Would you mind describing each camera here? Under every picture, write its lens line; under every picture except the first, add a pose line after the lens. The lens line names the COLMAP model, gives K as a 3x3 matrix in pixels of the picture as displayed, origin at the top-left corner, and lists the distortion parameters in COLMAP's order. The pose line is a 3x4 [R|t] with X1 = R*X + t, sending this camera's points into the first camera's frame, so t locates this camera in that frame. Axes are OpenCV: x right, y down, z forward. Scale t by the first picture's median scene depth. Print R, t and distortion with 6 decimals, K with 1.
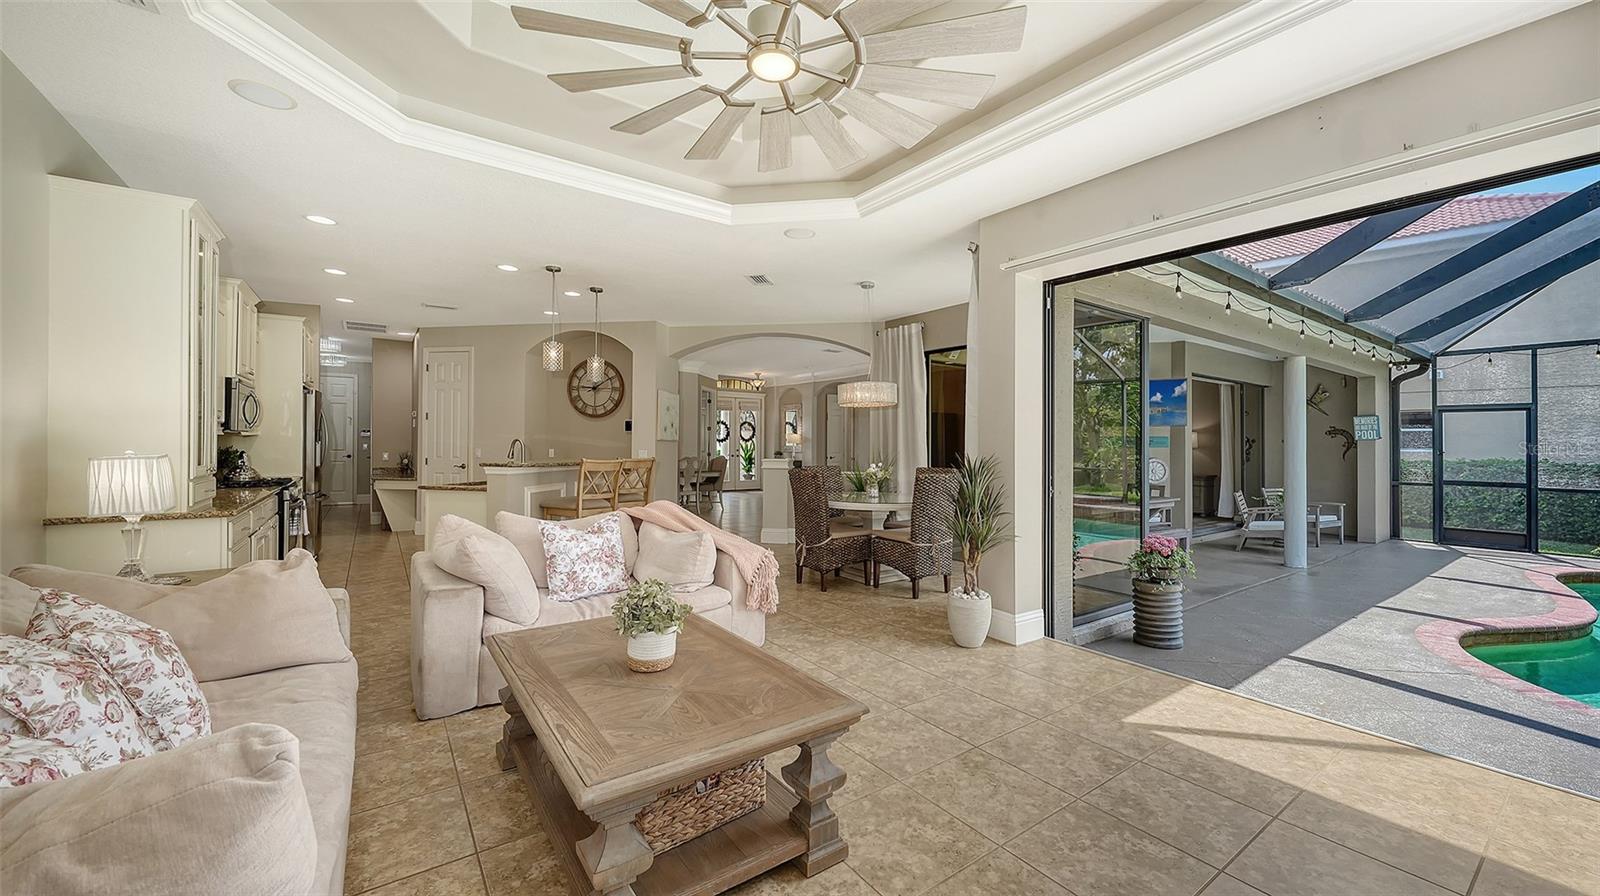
lens RADIAL K [[612.1, 0, 796.7], [0, 612.1, 440.1], [0, 0, 1]] dist [-0.000968, -0.000130]
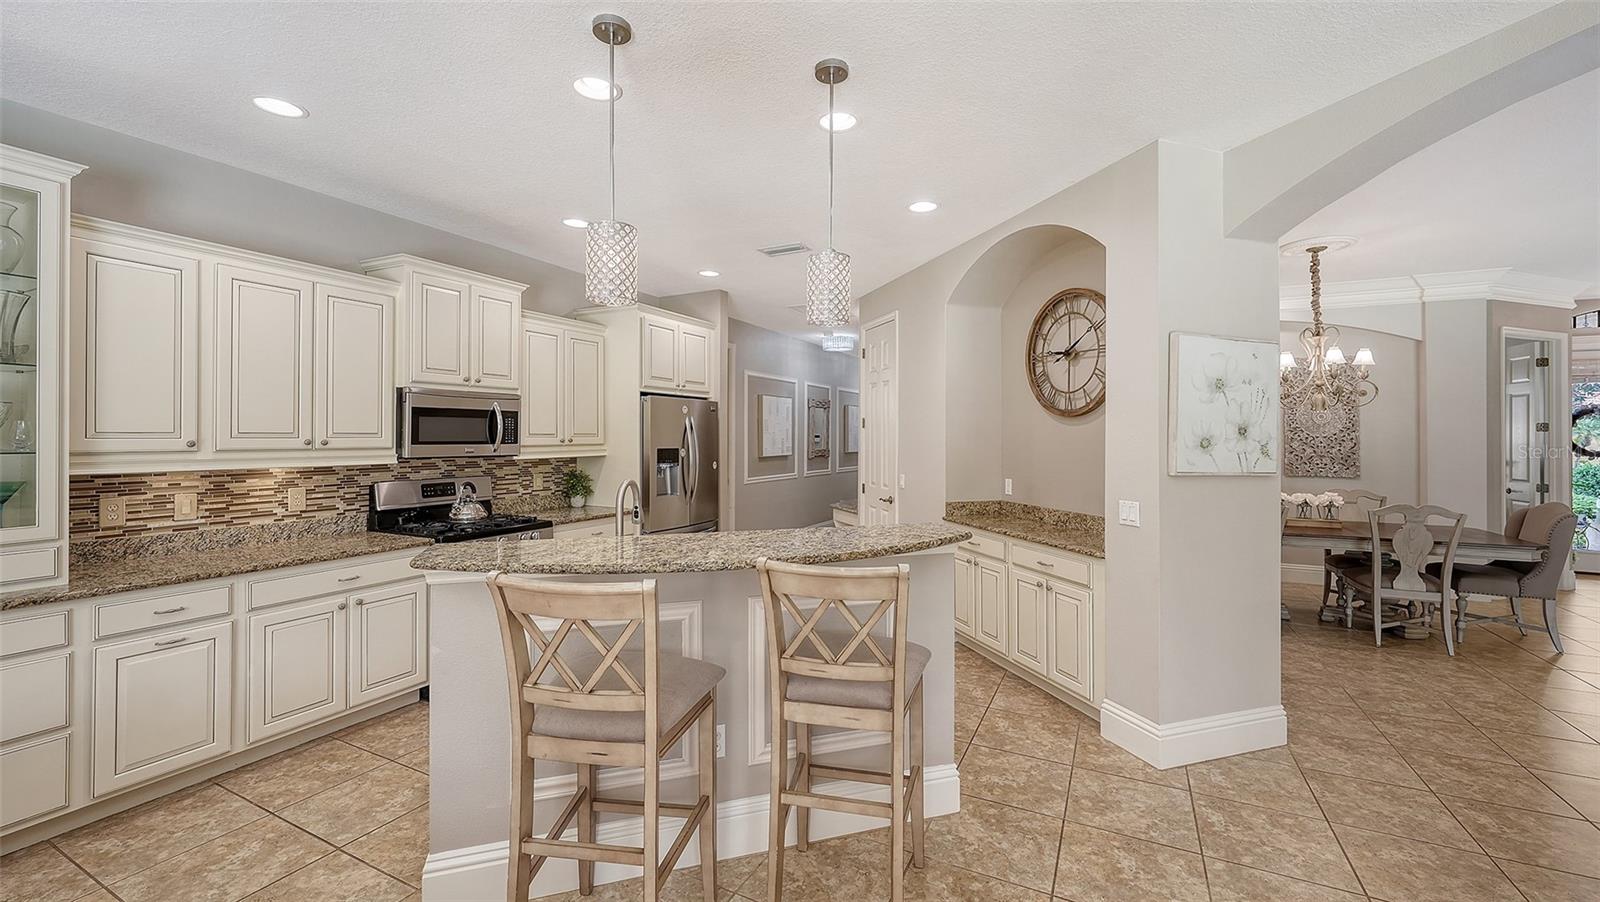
lens RADIAL K [[635.0, 0, 802.2], [0, 635.0, 435.7], [0, 0, 1]] dist [-0.003281, -0.000428]
pose [[0.475125, -0.009441, -0.879868, -0.006639], [0.004164, 0.999955, -0.008481, -0.028039], [0.879909, 0.000366, 0.475143, 0.863886]]
